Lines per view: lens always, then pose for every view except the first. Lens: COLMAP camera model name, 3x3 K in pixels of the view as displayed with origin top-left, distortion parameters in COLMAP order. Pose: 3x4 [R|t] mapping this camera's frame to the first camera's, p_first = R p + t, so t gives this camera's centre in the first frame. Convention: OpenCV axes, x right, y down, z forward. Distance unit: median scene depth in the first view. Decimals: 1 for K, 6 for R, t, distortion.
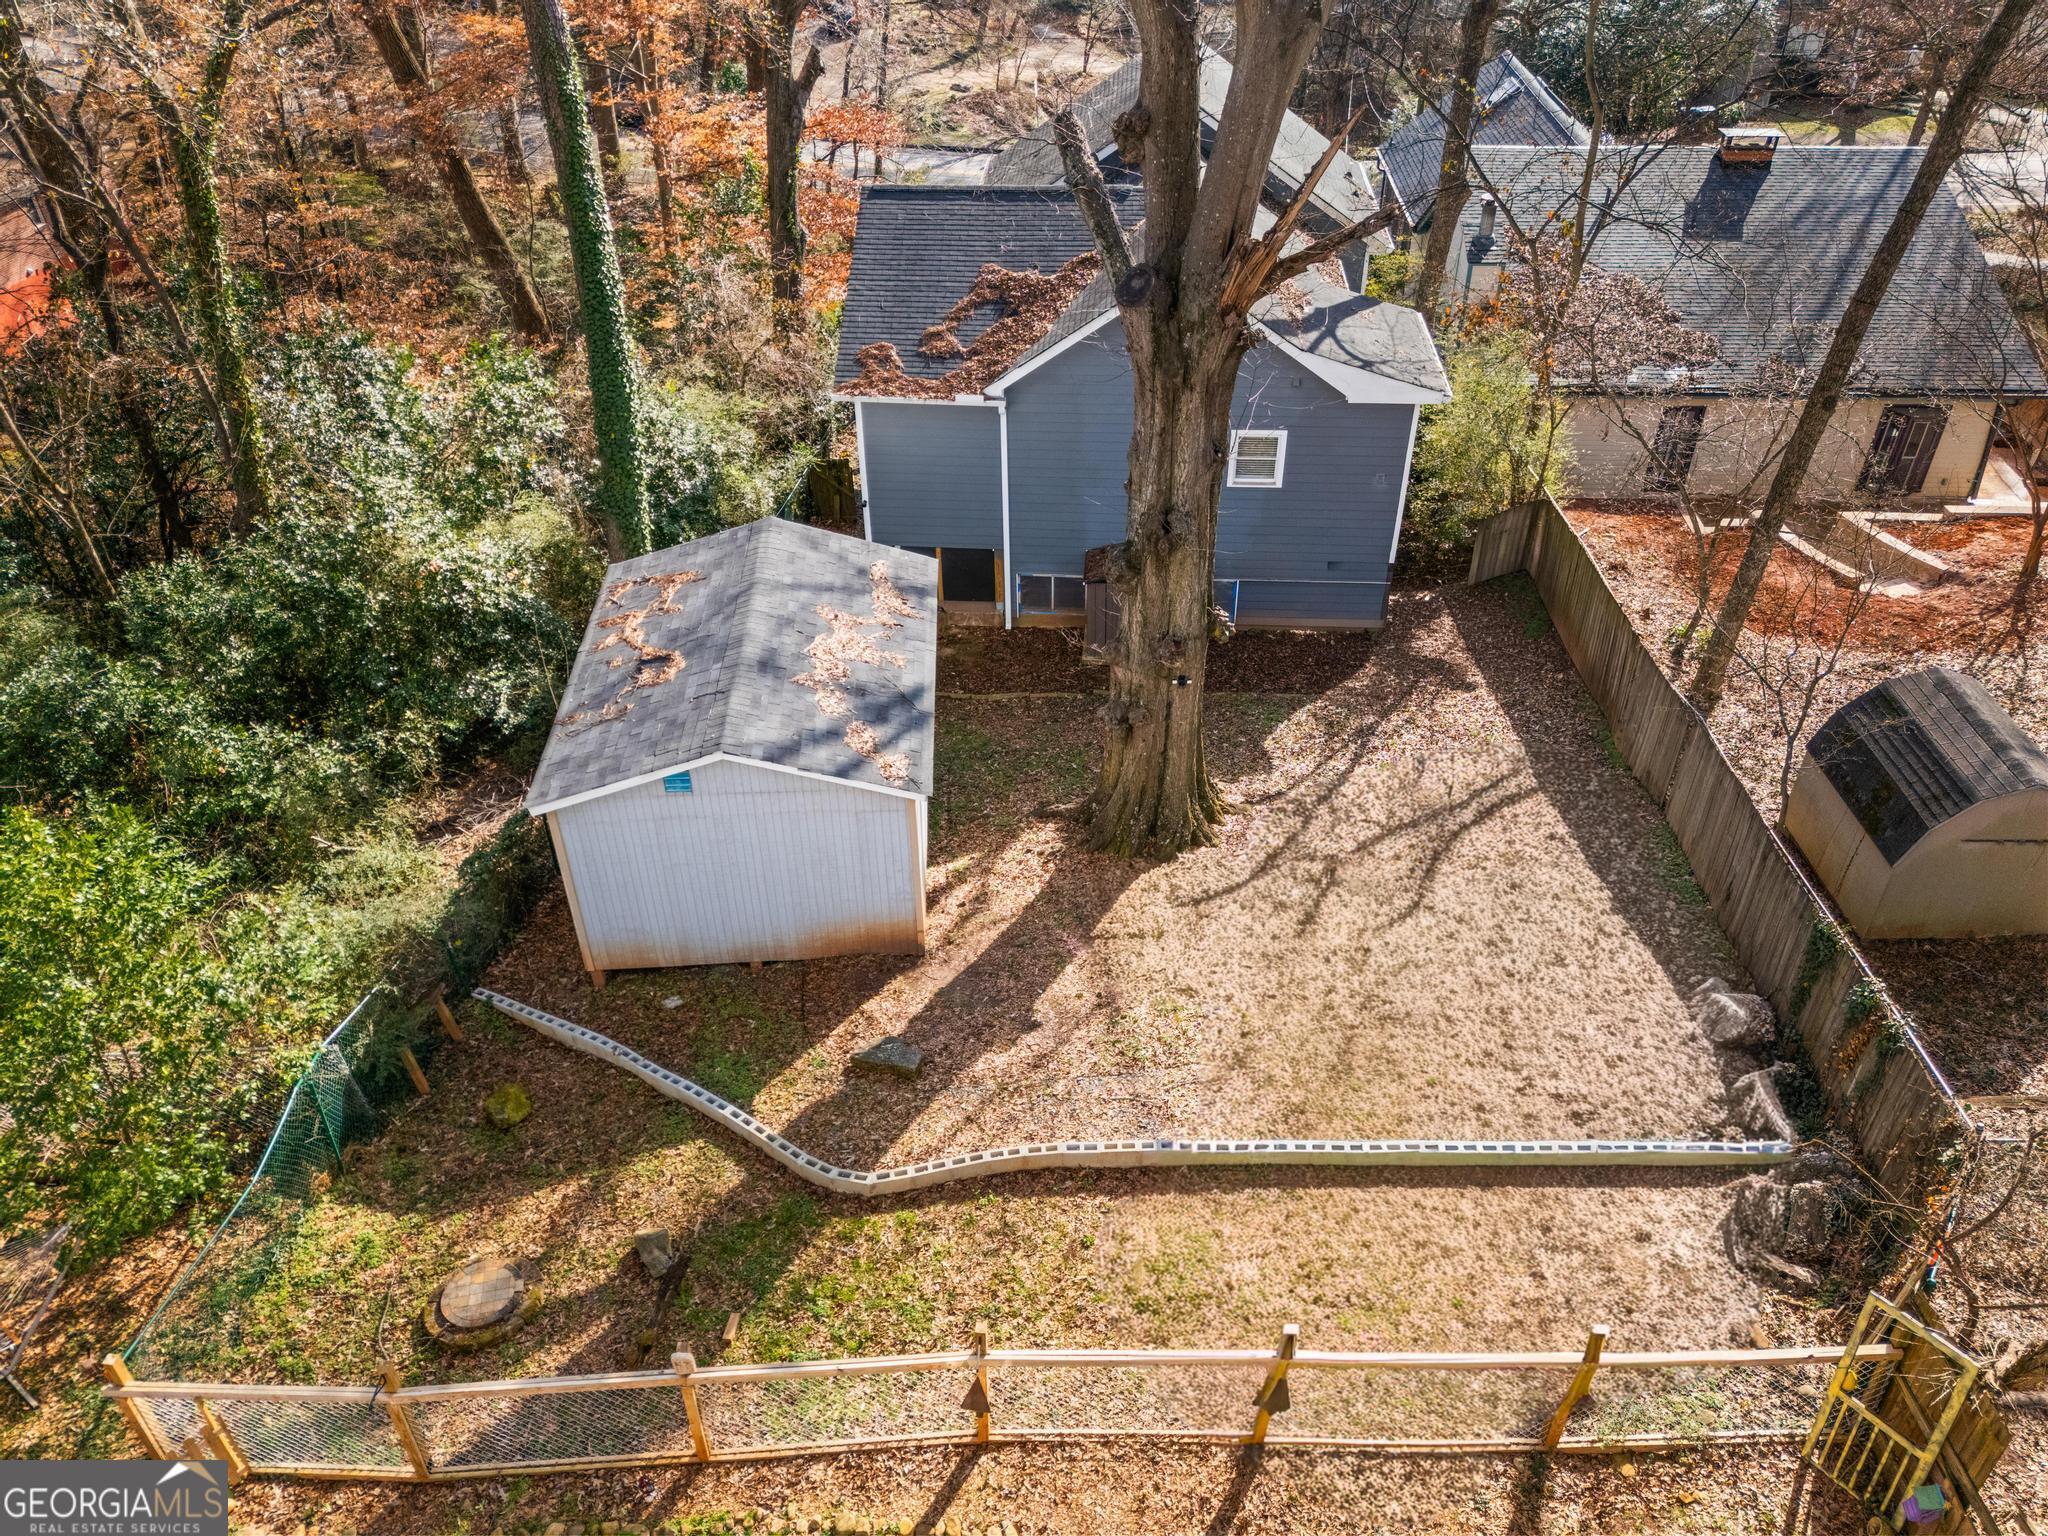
lens RADIAL K [[1459.4, 0, 1026.1], [0, 1459.4, 865.3], [0, 0, 1]] dist [0.072795, -0.068734]
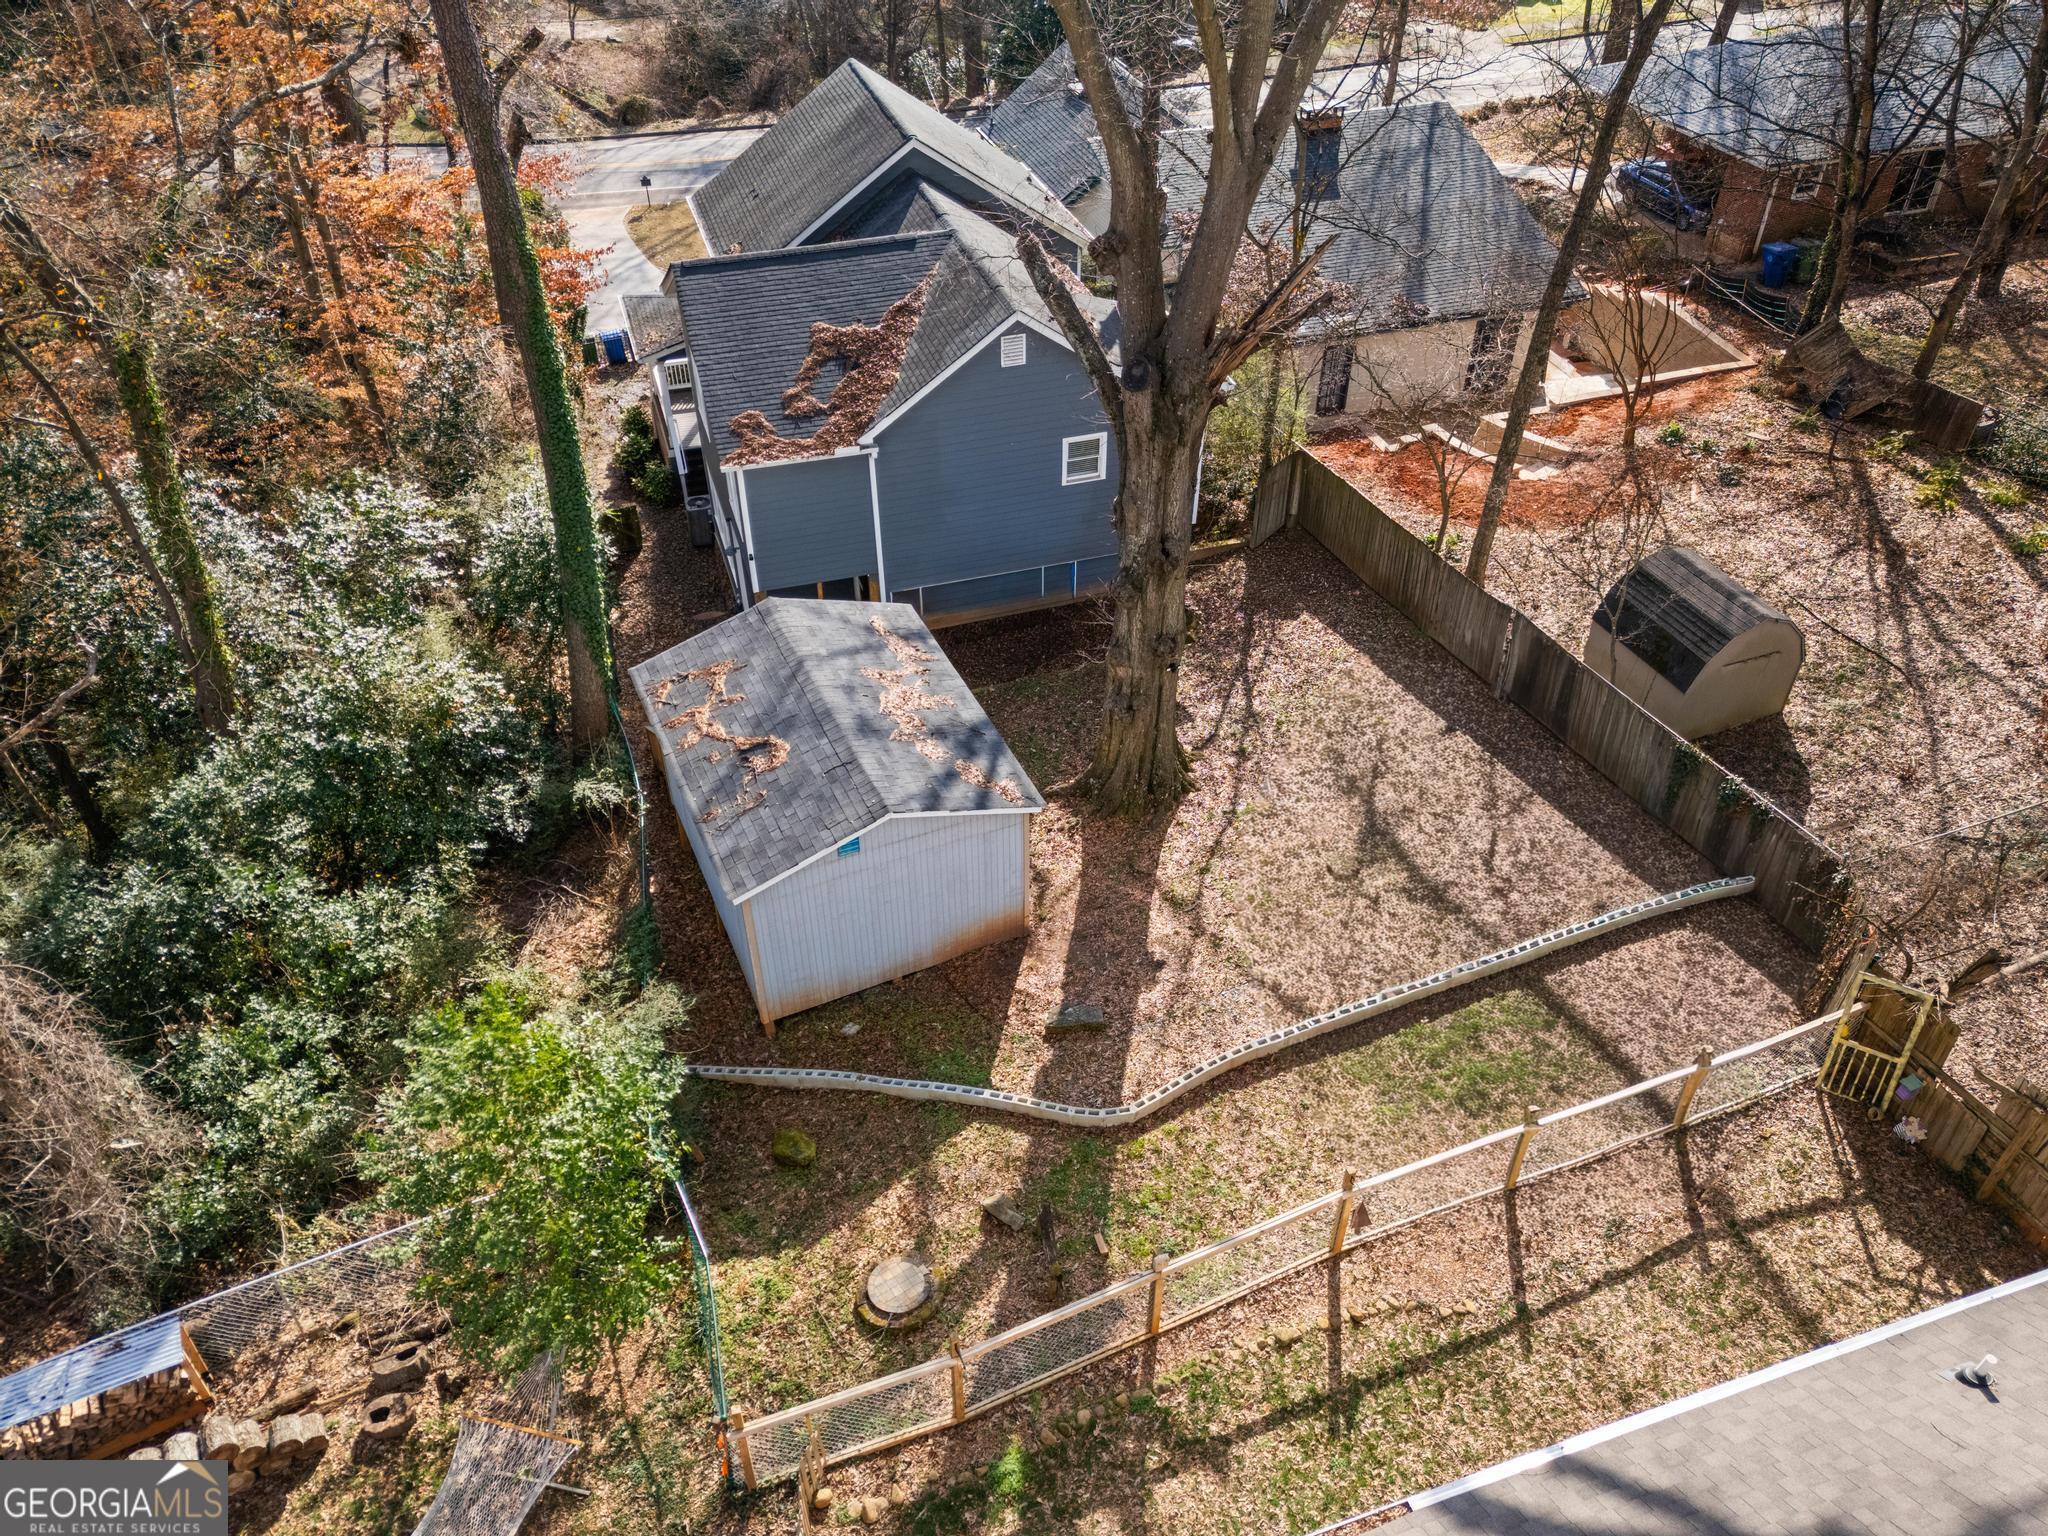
lens RADIAL K [[1459.4, 0, 1026.1], [0, 1459.4, 865.3], [0, 0, 1]] dist [0.072795, -0.068734]
pose [[0.926669, -0.248509, 0.282008, -0.399425], [0.232963, 0.968501, 0.087945, -0.101061], [-0.294980, -0.015798, 0.955373, -0.151939]]
